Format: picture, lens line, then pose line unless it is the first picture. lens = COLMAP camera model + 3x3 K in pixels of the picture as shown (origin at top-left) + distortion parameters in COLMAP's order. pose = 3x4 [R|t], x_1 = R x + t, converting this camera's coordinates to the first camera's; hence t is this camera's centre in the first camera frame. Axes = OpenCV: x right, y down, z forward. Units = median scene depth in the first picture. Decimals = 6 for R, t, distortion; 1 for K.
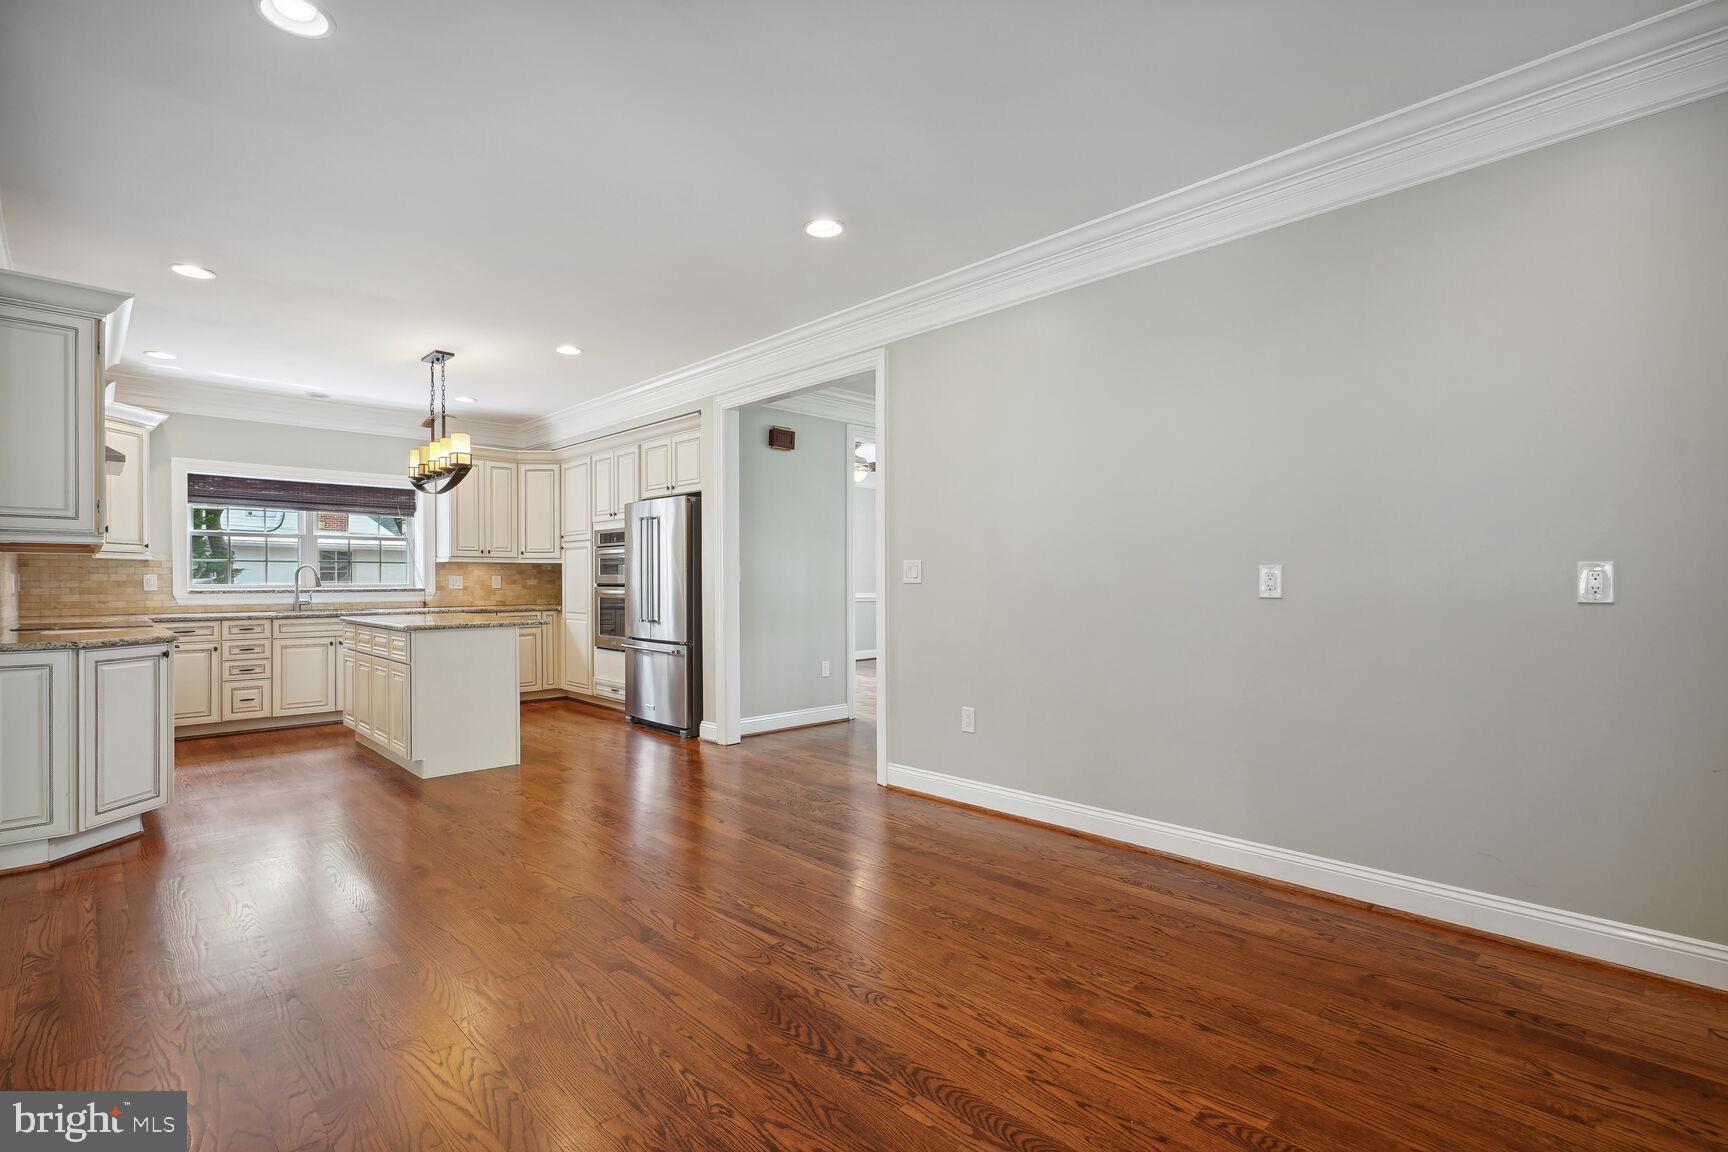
lens RADIAL K [[799.0, 0, 855.6], [0, 799.0, 585.4], [0, 0, 1]] dist [0.002083, 0.001335]
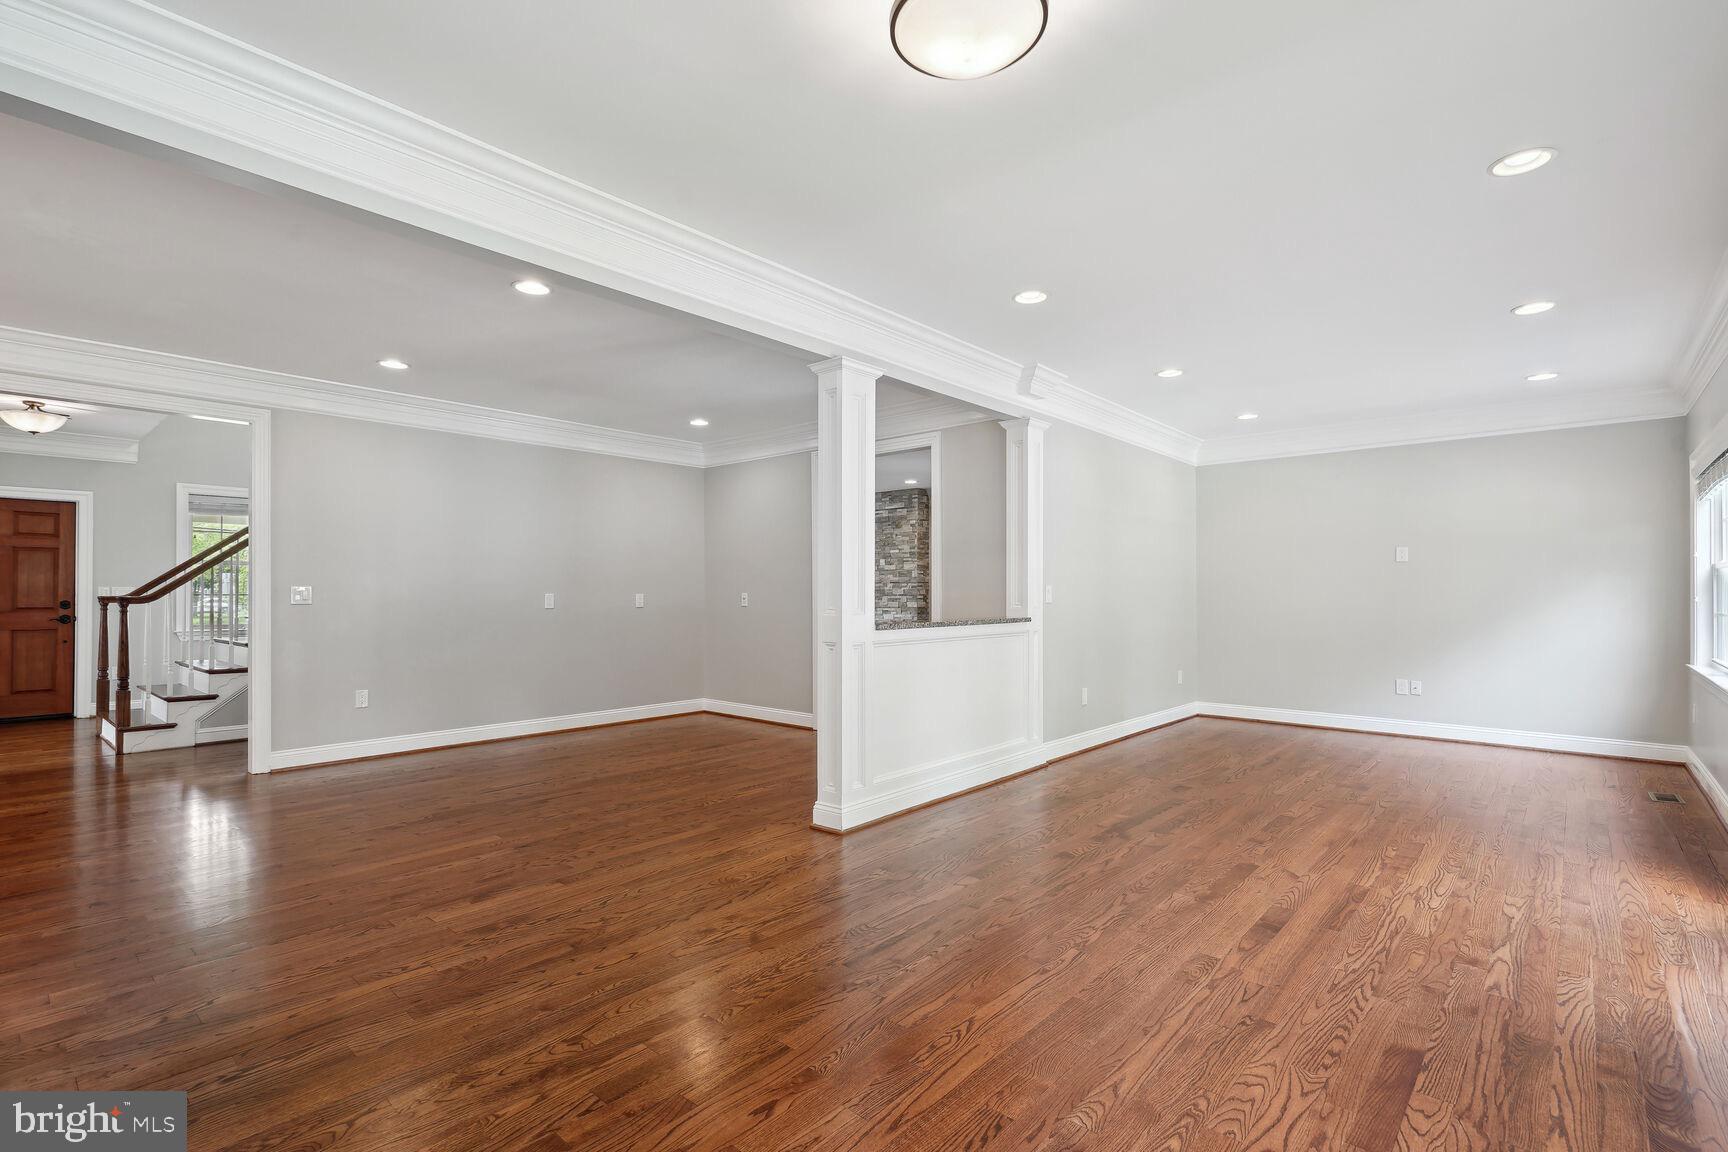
lens RADIAL K [[799.0, 0, 857.3], [0, 799.0, 590.1], [0, 0, 1]] dist [0.002083, 0.001335]
pose [[-0.057387, 0.004782, 0.998341, -0.941083], [0.004775, 0.999978, -0.004516, -0.011261], [-0.998341, 0.004508, -0.057408, 0.139778]]
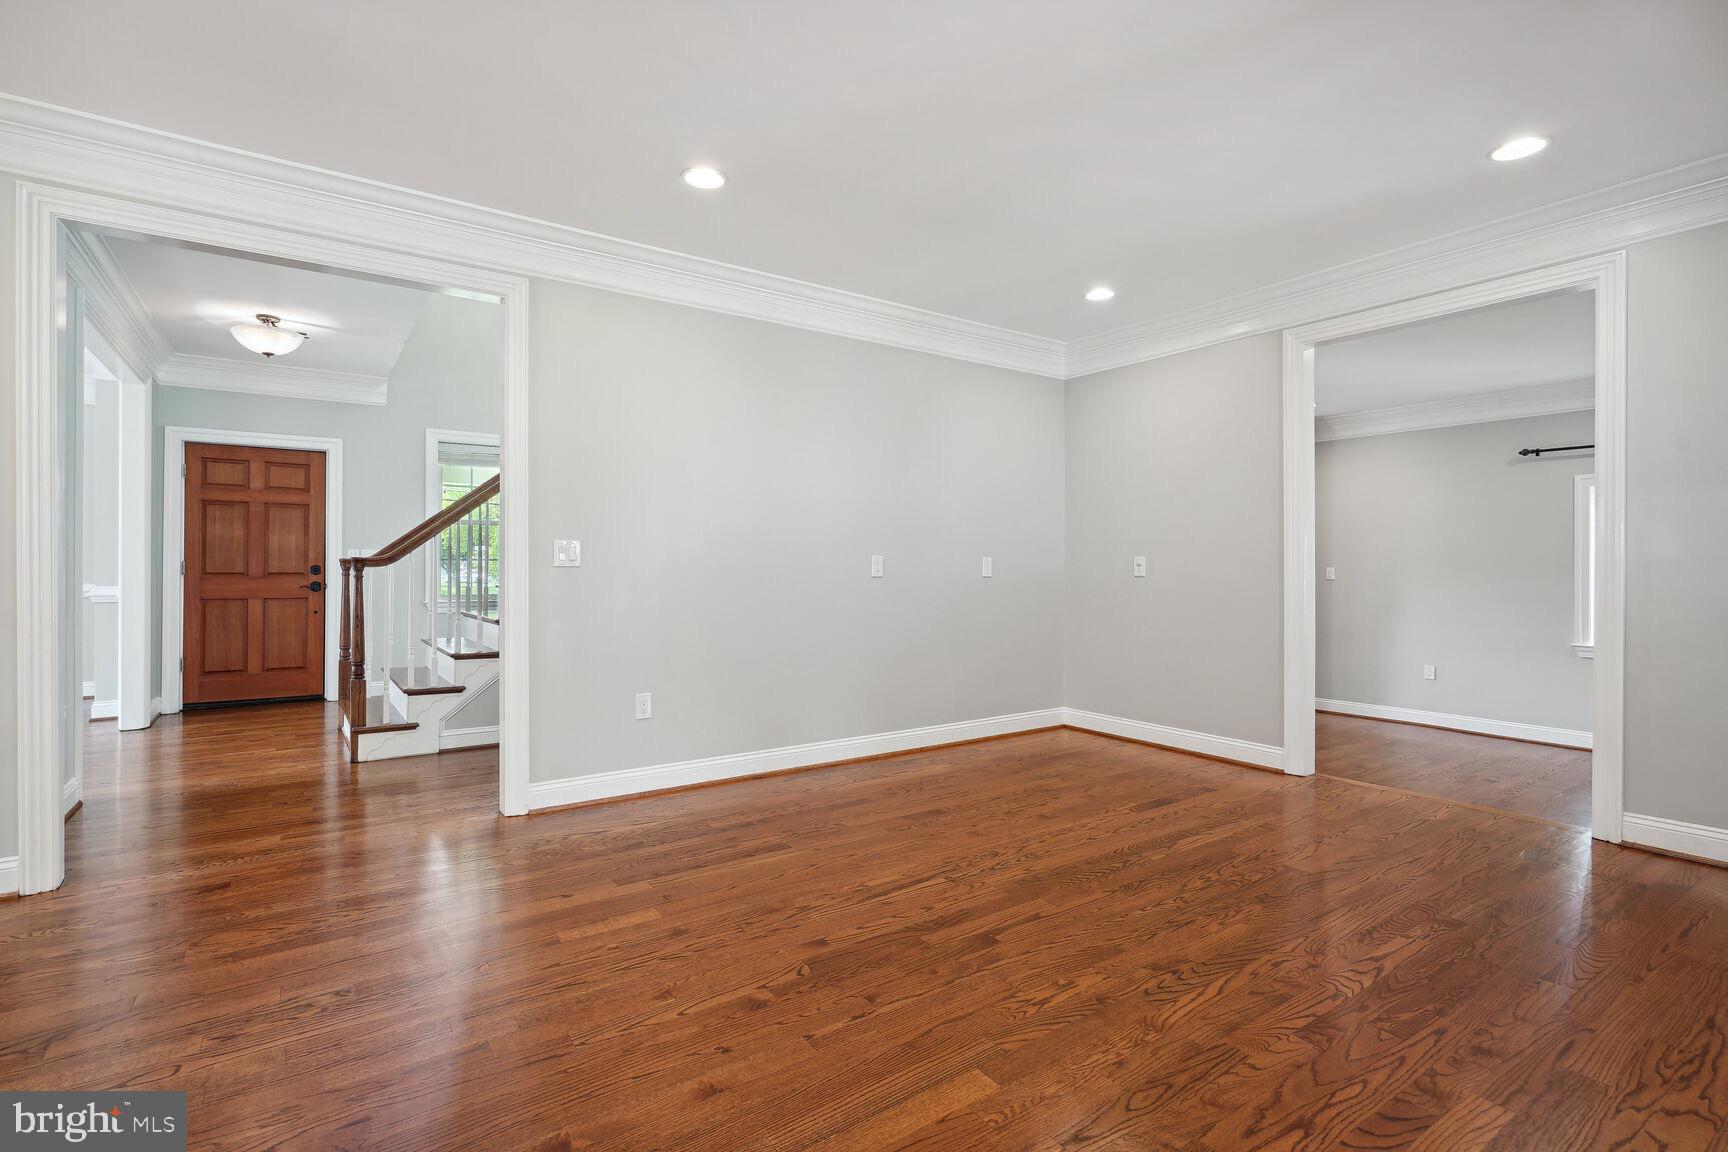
lens RADIAL K [[799.0, 0, 856.6], [0, 799.0, 571.8], [0, 0, 1]] dist [0.002083, 0.001335]
pose [[0.170495, -0.003627, 0.985352, -0.548550], [0.000661, 0.999993, 0.003567, 0.000018], [-0.985358, 0.000043, 0.170496, 0.406268]]
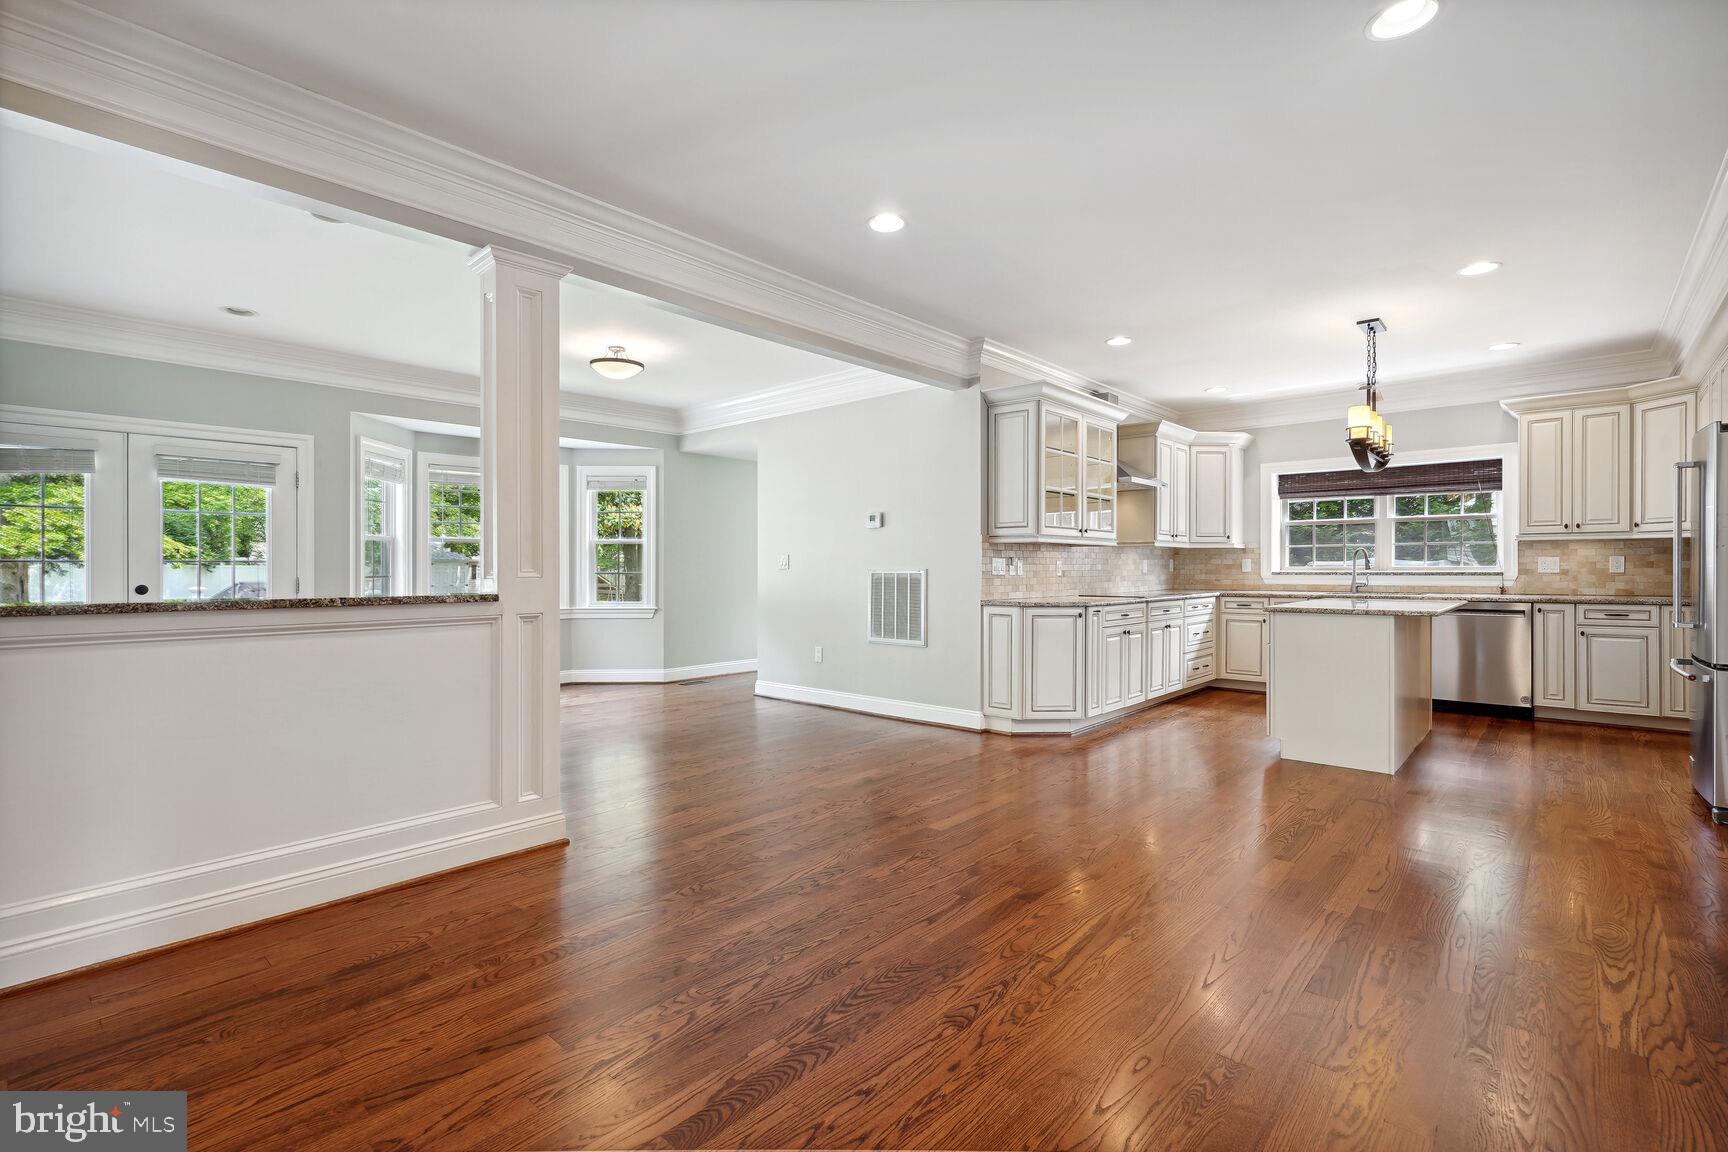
lens RADIAL K [[799.0, 0, 861.5], [0, 799.0, 569.5], [0, 0, 1]] dist [0.002083, 0.001335]
pose [[0.065157, 0.005843, -0.997858, 0.353650], [-0.001848, 0.999982, 0.005735, -0.003269], [0.997873, 0.001471, 0.065167, 0.315347]]
